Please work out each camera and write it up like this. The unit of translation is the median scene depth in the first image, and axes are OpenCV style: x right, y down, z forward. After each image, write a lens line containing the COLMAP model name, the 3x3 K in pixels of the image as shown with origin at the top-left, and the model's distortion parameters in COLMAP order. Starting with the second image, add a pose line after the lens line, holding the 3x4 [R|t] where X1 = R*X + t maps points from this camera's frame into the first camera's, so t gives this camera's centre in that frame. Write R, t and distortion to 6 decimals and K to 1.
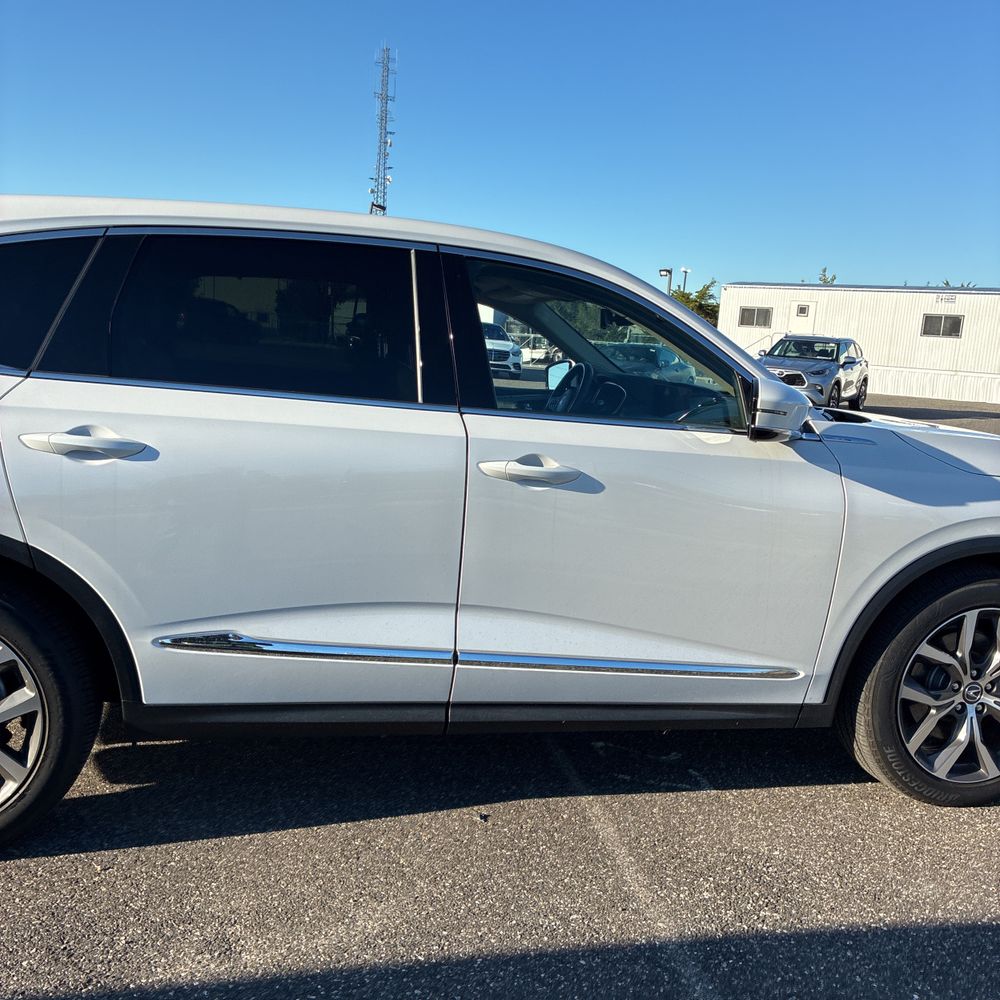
lens RADIAL K [[1037.0, 0, 500.0], [0, 1037.0, 500.0], [0, 0, 1]] dist [0.025540, 0.002200]
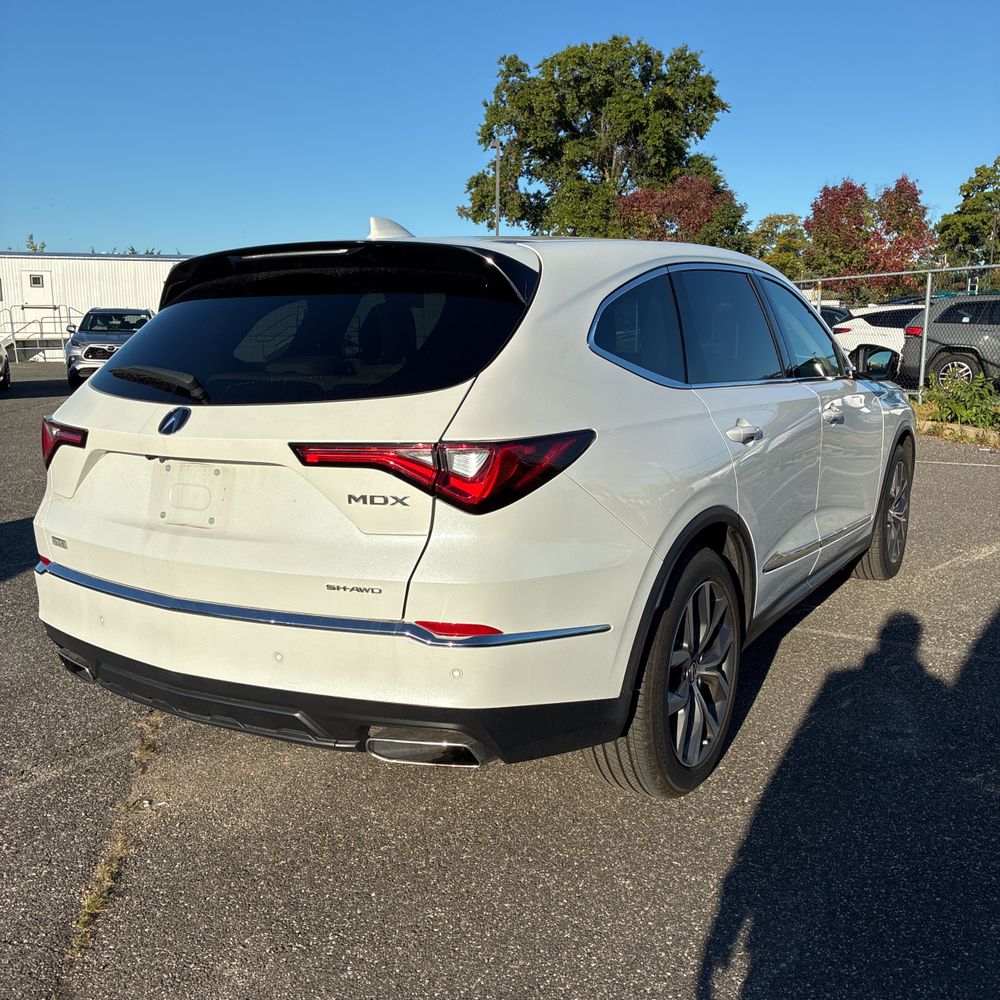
lens RADIAL K [[1043.5, 0, 512.8], [0, 1043.5, 514.7], [0, 0, 1]] dist [0.034132, 0.011301]
pose [[0.651197, -0.201351, 0.731710, -1.260202], [0.165129, 0.978654, 0.122346, -0.129462], [-0.740726, 0.041155, 0.670546, 0.253670]]
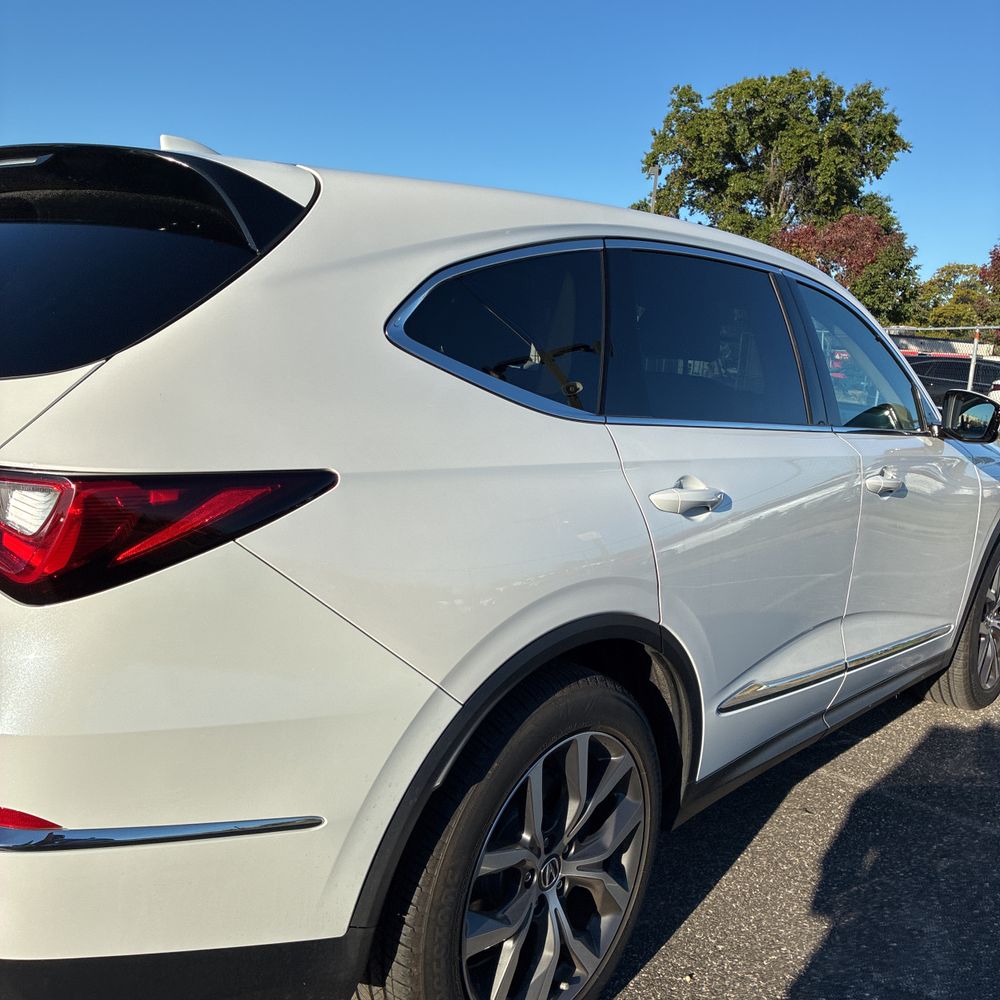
lens RADIAL K [[1037.0, 0, 500.0], [0, 1037.0, 500.0], [0, 0, 1]] dist [0.025540, 0.002200]
pose [[0.769680, -0.100903, 0.630405, -0.837328], [0.075461, 0.994888, 0.067110, -0.096689], [-0.633954, -0.004082, 0.773360, 0.342735]]
